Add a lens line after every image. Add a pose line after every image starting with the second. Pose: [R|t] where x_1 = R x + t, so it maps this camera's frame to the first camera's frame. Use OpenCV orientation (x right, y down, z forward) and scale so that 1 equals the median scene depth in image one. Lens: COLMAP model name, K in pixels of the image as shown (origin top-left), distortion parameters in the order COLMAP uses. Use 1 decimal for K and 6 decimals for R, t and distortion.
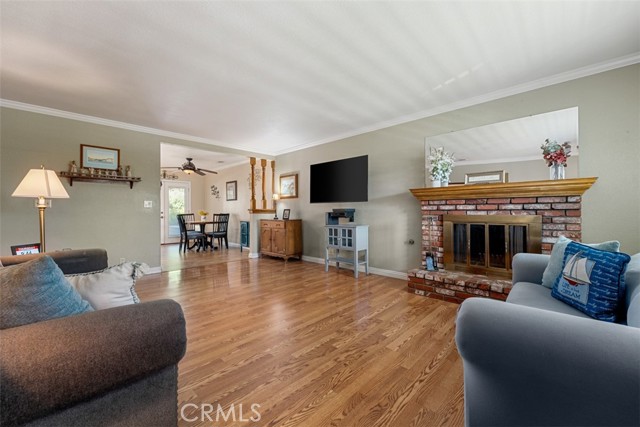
lens RADIAL K [[255.8, 0, 318.8], [0, 255.8, 211.3], [0, 0, 1]] dist [-0.000870, -0.000303]
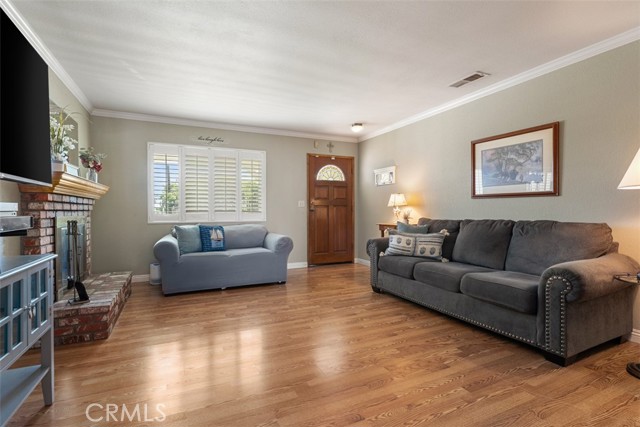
lens RADIAL K [[311.4, 0, 320.3], [0, 311.4, 211.2], [0, 0, 1]] dist [0.000176, -0.000001]
pose [[-0.936896, 0.006322, 0.349551, -0.658689], [0.008802, 0.999946, 0.005507, -0.002278], [-0.349497, 0.008237, -0.936901, 2.388846]]
